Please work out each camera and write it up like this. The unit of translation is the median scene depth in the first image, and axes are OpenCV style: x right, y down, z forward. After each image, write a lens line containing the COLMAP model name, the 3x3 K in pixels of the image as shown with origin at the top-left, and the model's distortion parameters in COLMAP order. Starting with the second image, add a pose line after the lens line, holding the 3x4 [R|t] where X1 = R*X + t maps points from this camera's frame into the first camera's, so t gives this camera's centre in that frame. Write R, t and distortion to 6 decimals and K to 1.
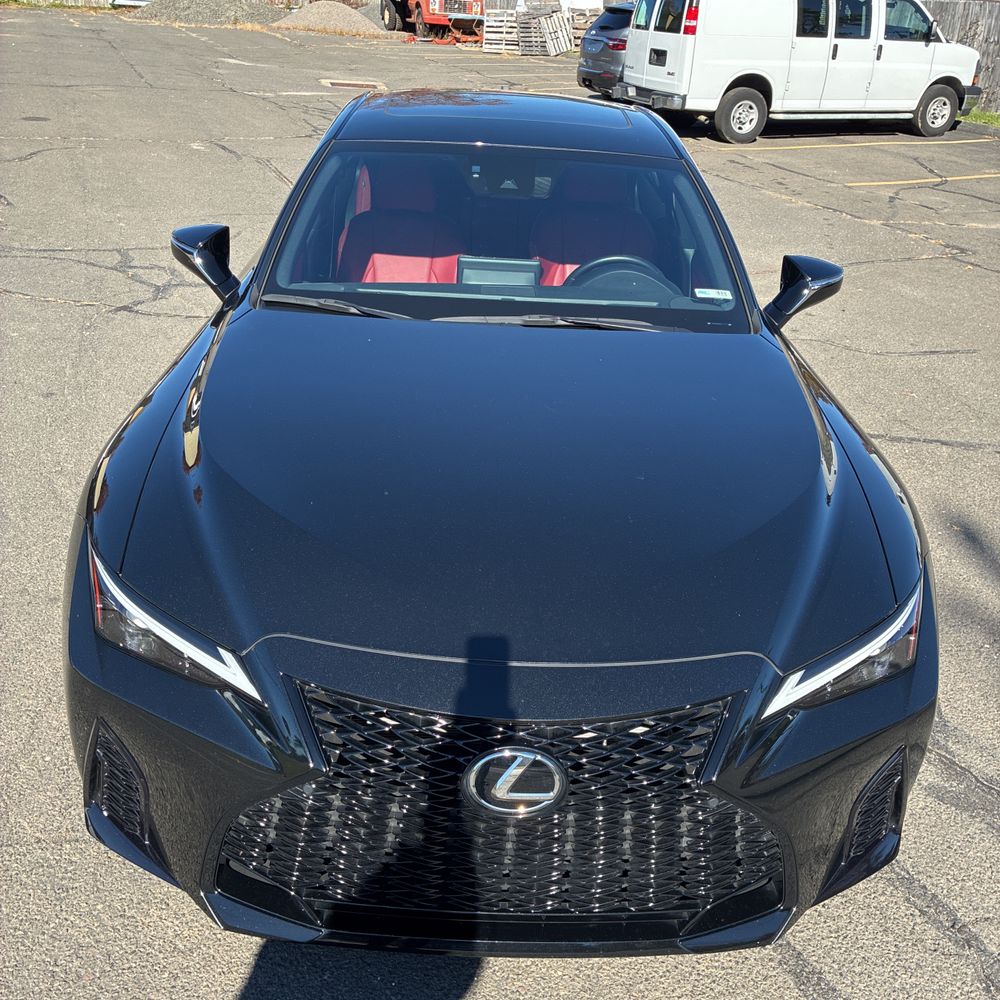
lens RADIAL K [[1001.1, 0, 497.1], [0, 1001.1, 498.2], [0, 0, 1]] dist [0.011156, 0.000000]
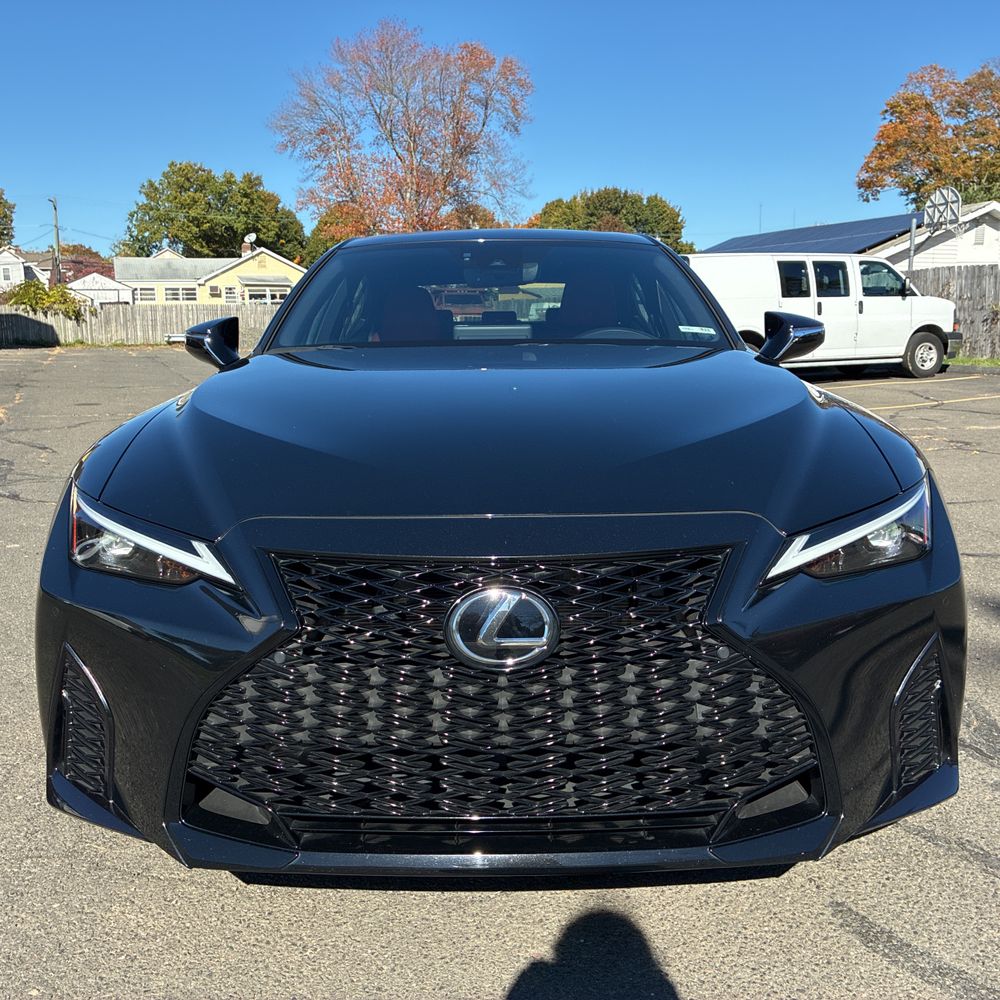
lens RADIAL K [[1001.1, 0, 503.8], [0, 1001.1, 495.4], [0, 0, 1]] dist [0.011156, 0.000000]
pose [[0.997877, -0.061542, -0.021310, 0.025529], [0.052376, 0.952804, -0.299034, 0.243339], [0.038708, 0.297283, 0.954004, 0.048340]]
